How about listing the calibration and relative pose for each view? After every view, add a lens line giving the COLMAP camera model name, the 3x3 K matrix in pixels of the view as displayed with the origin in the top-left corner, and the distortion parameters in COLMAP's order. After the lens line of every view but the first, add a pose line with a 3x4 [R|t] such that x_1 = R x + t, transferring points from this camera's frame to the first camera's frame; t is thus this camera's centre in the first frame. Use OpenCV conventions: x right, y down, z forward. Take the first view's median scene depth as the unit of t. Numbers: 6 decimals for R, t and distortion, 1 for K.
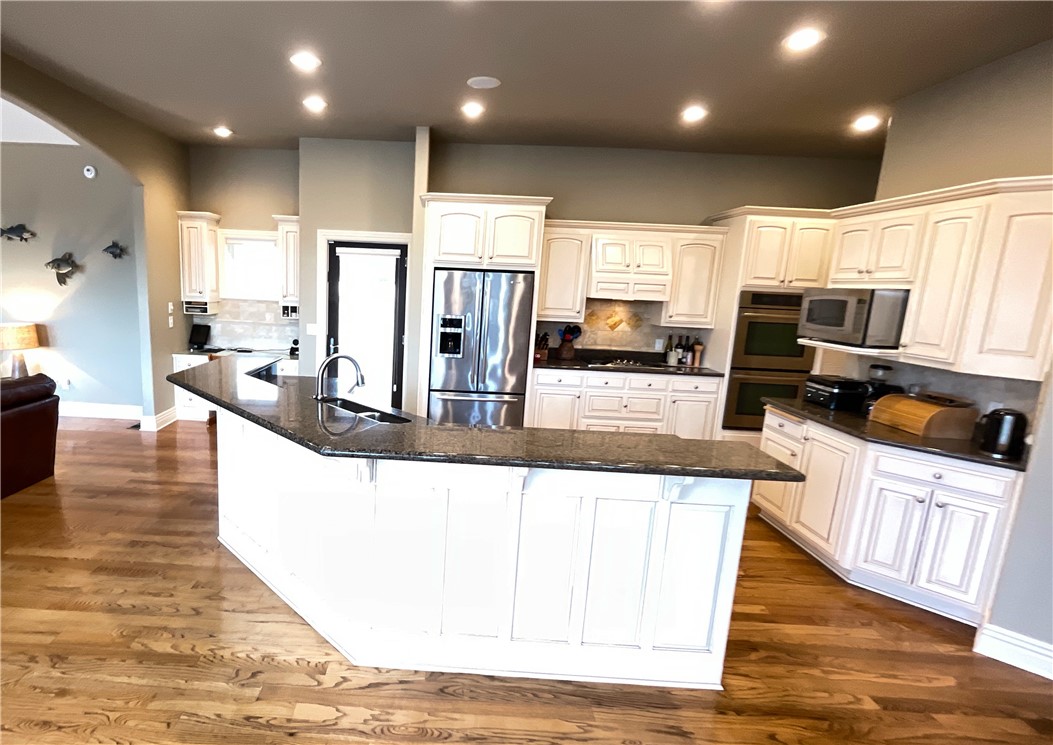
lens RADIAL K [[564.3, 0, 526.1], [0, 564.3, 380.5], [0, 0, 1]] dist [-0.004365, 0.000595]
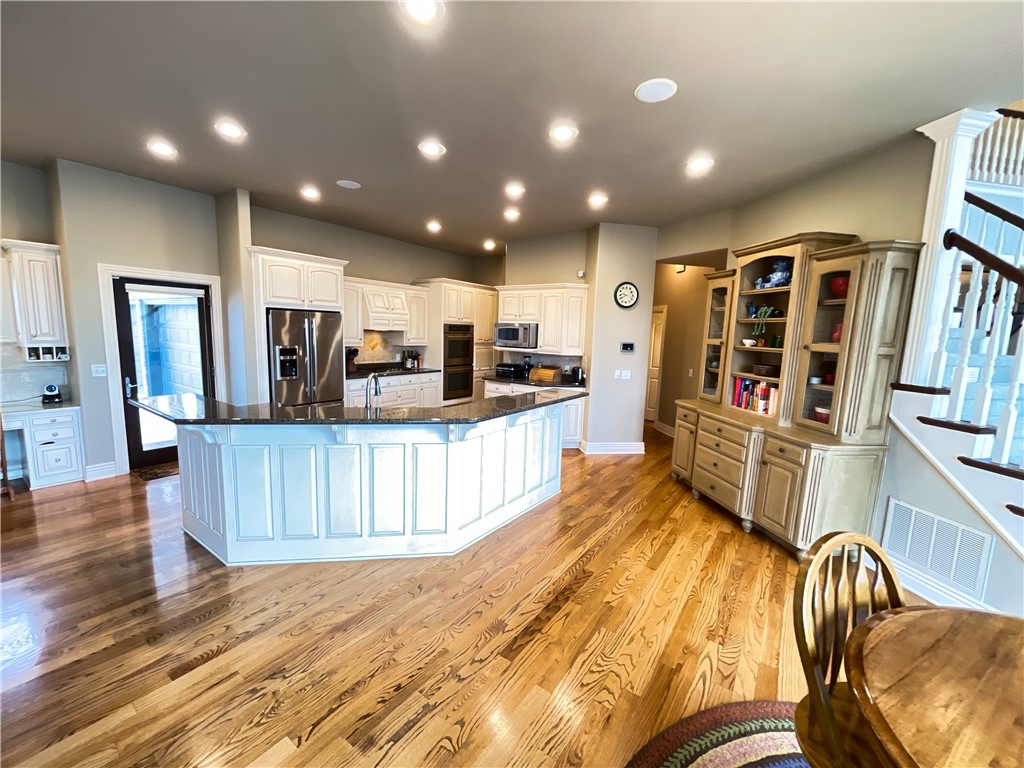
lens RADIAL K [[411.1, 0, 511.0], [0, 411.1, 380.0], [0, 0, 1]] dist [-0.003524, 0.000774]
pose [[0.560855, -0.123745, 0.818614, -0.597272], [0.130872, 0.989587, 0.059926, -0.029159], [-0.817505, 0.073524, 0.571209, 0.070257]]
